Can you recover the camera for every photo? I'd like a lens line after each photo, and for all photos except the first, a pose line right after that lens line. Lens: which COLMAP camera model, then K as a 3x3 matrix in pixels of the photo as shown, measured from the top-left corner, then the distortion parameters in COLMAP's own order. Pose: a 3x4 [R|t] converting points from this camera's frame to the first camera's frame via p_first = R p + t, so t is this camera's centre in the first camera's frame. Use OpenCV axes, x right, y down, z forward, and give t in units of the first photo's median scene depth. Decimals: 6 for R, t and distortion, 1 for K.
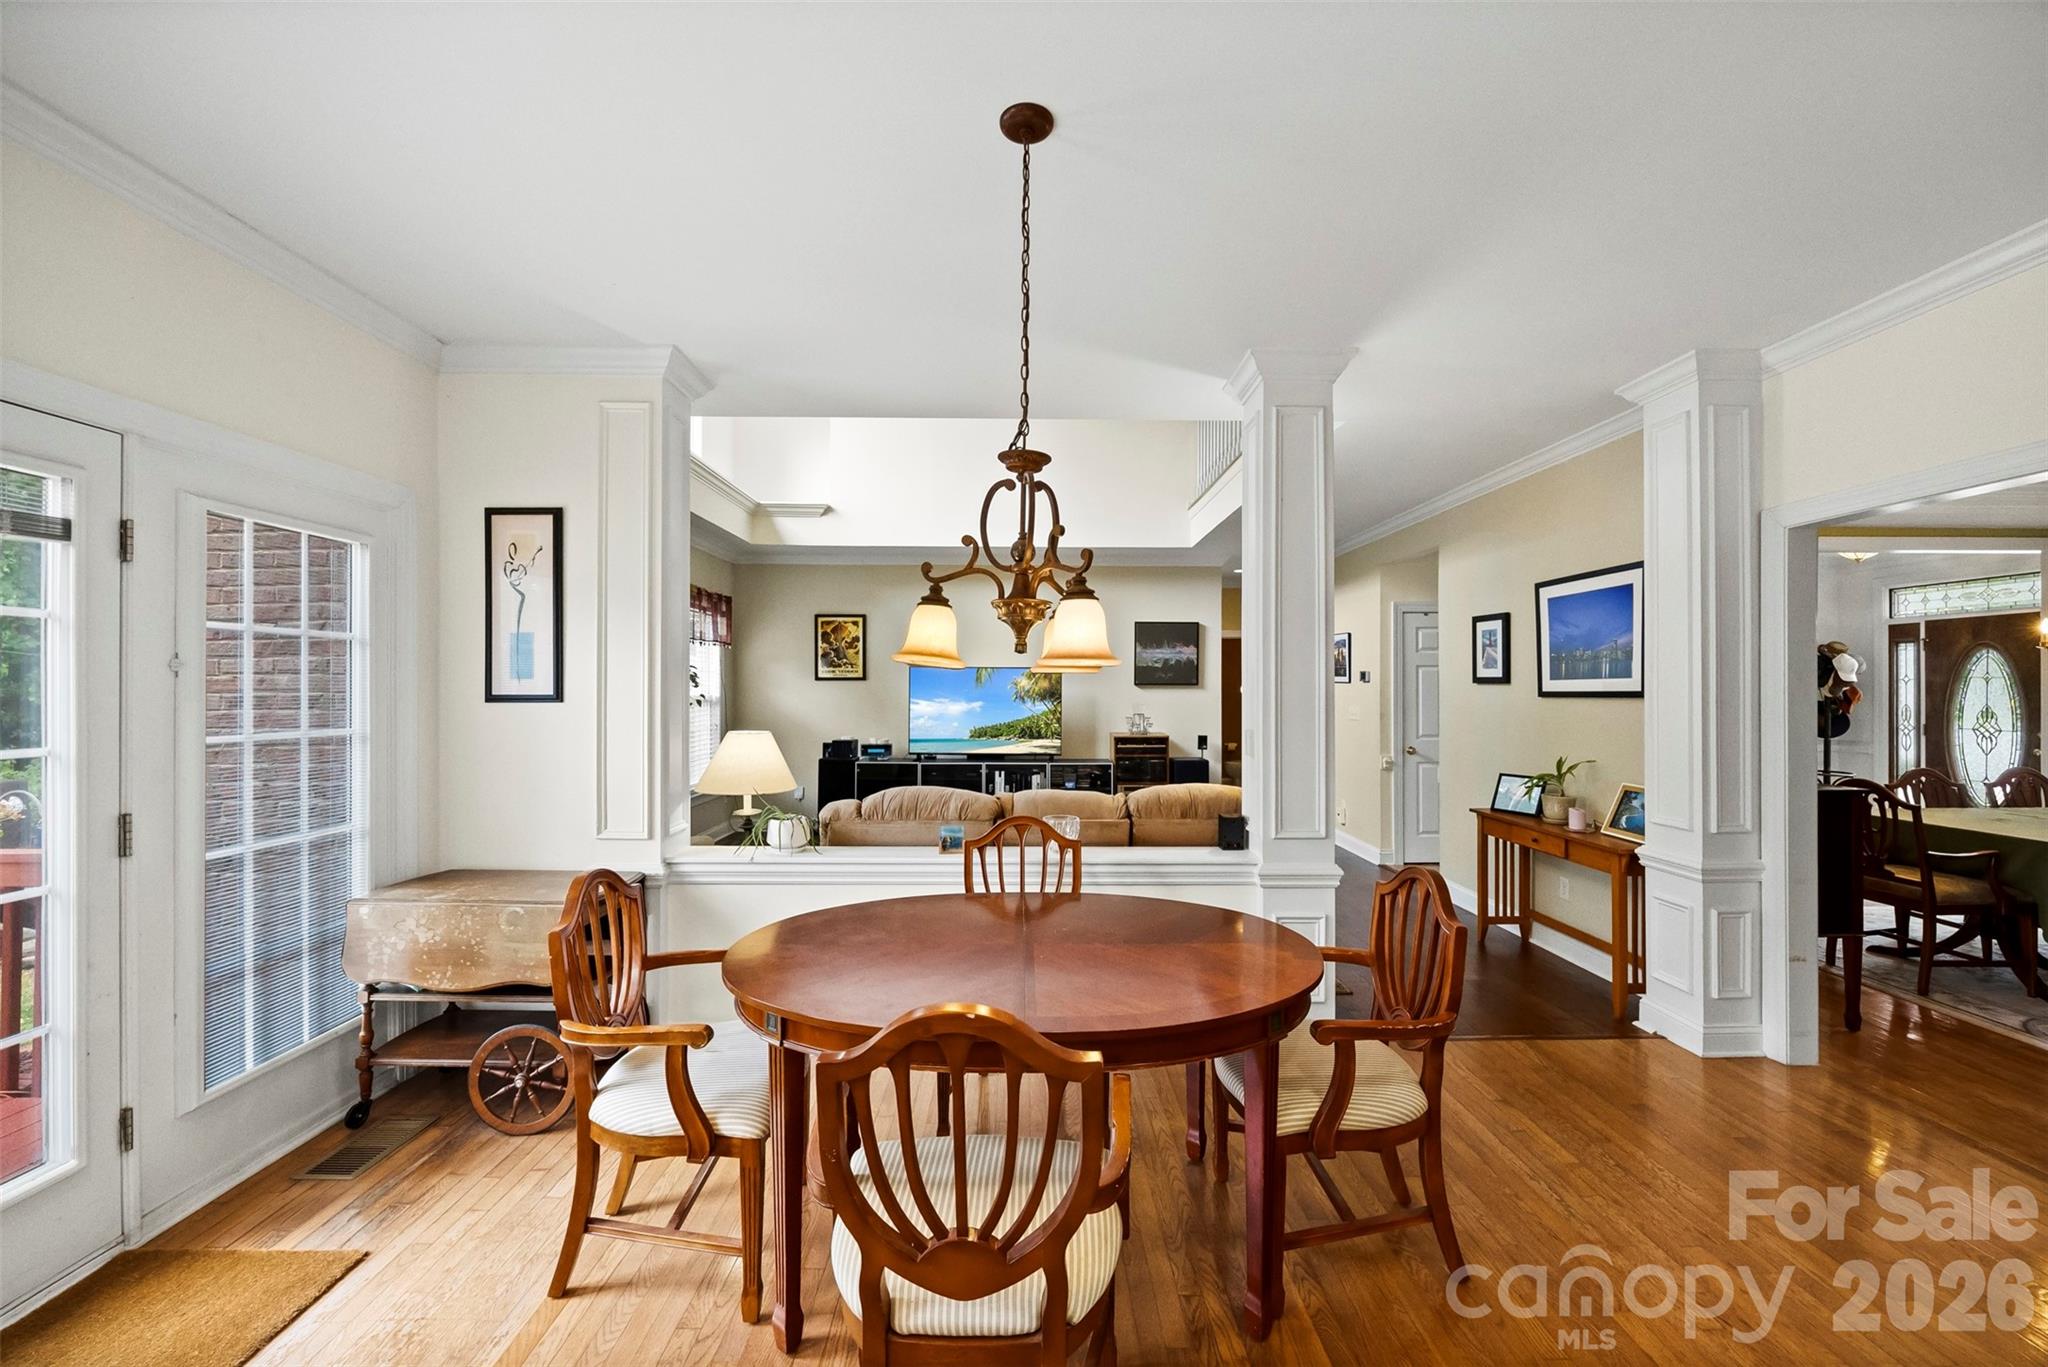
lens RADIAL K [[790.8, 0, 1025.6], [0, 790.8, 686.5], [0, 0, 1]] dist [-0.002685, -0.000171]
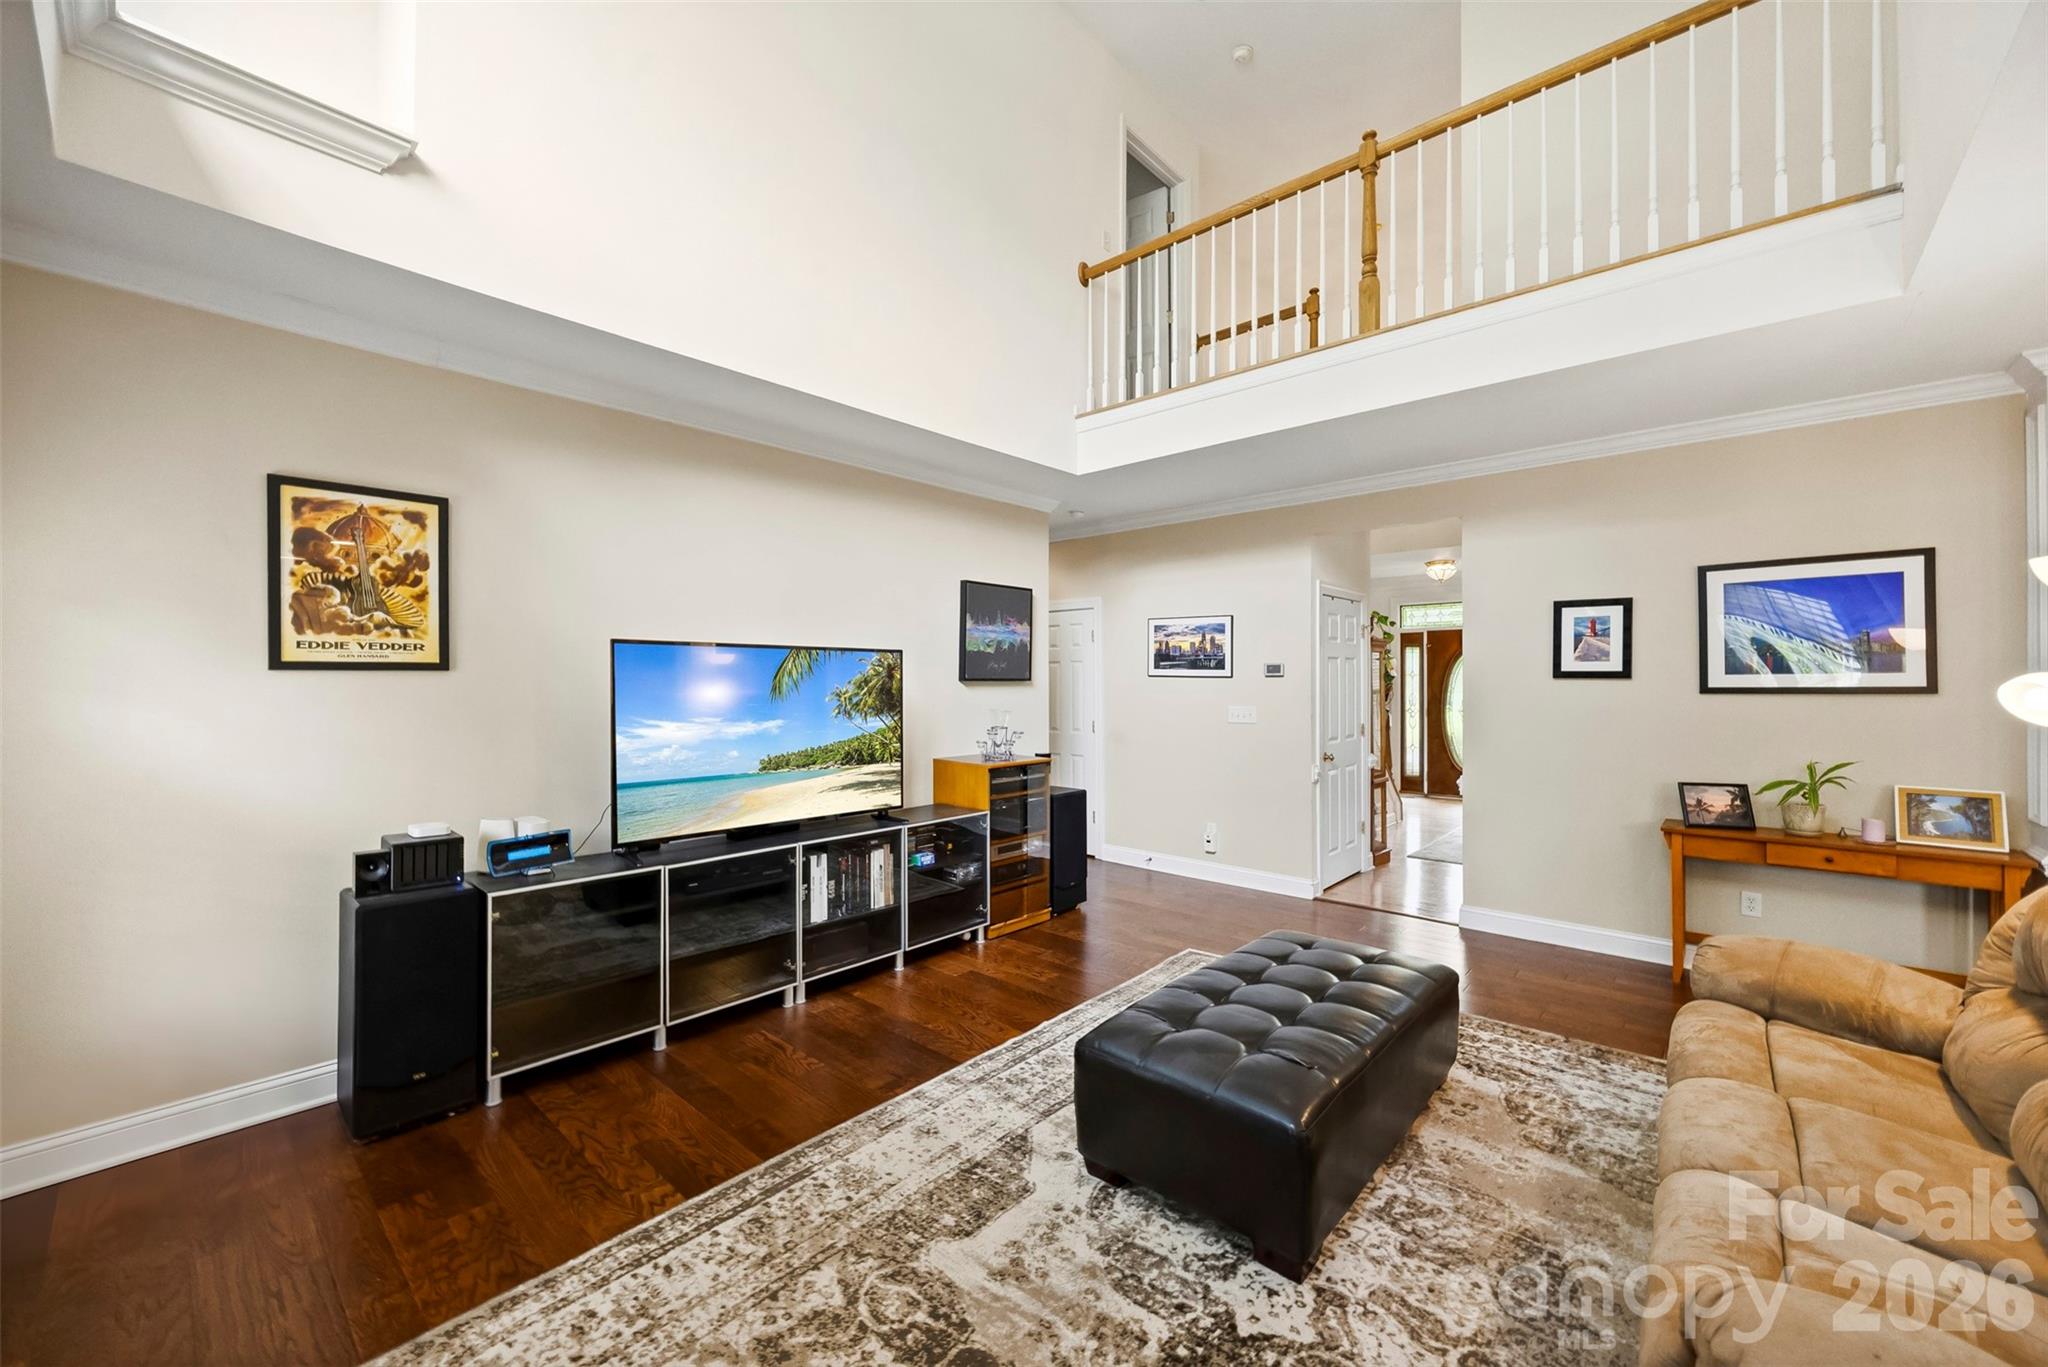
lens RADIAL K [[795.6, 0, 1024.0], [0, 795.6, 683.5], [0, 0, 1]] dist [-0.006170, -0.000151]
pose [[0.677366, -0.006319, 0.735619, -0.467726], [0.002244, 0.999976, 0.006523, -0.005338], [-0.735642, -0.002768, 0.677365, 0.844174]]
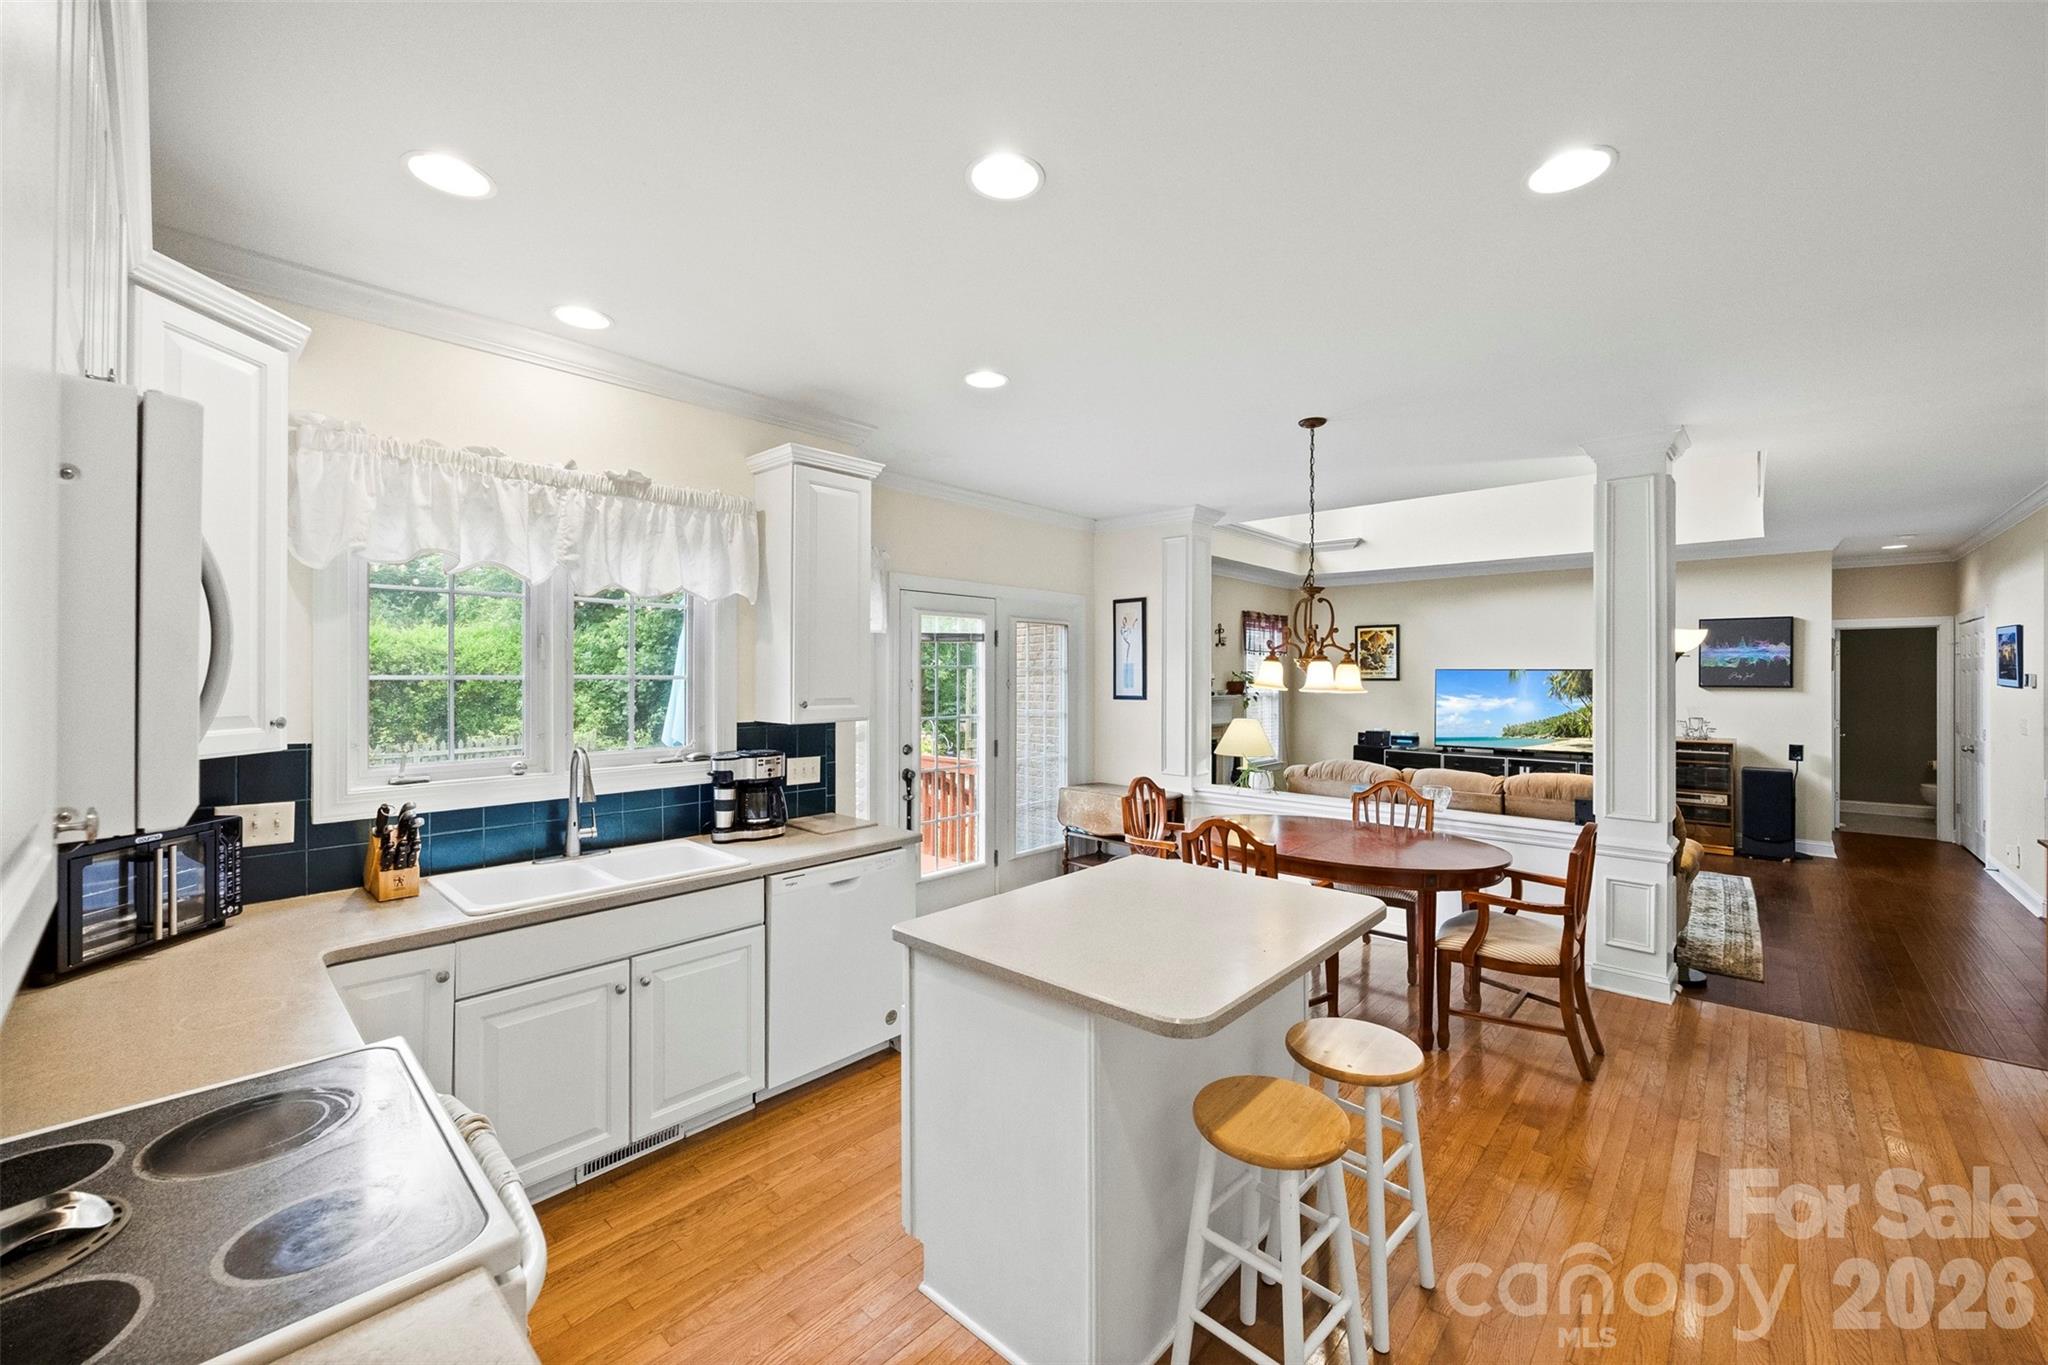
lens RADIAL K [[793.5, 0, 1020.8], [0, 793.5, 679.7], [0, 0, 1]] dist [0.000765, 0.000149]
pose [[0.723444, 0.002511, -0.690379, 0.318538], [0.000681, 0.999990, 0.004351, -0.023240], [0.690383, -0.003618, 0.723435, -0.364721]]
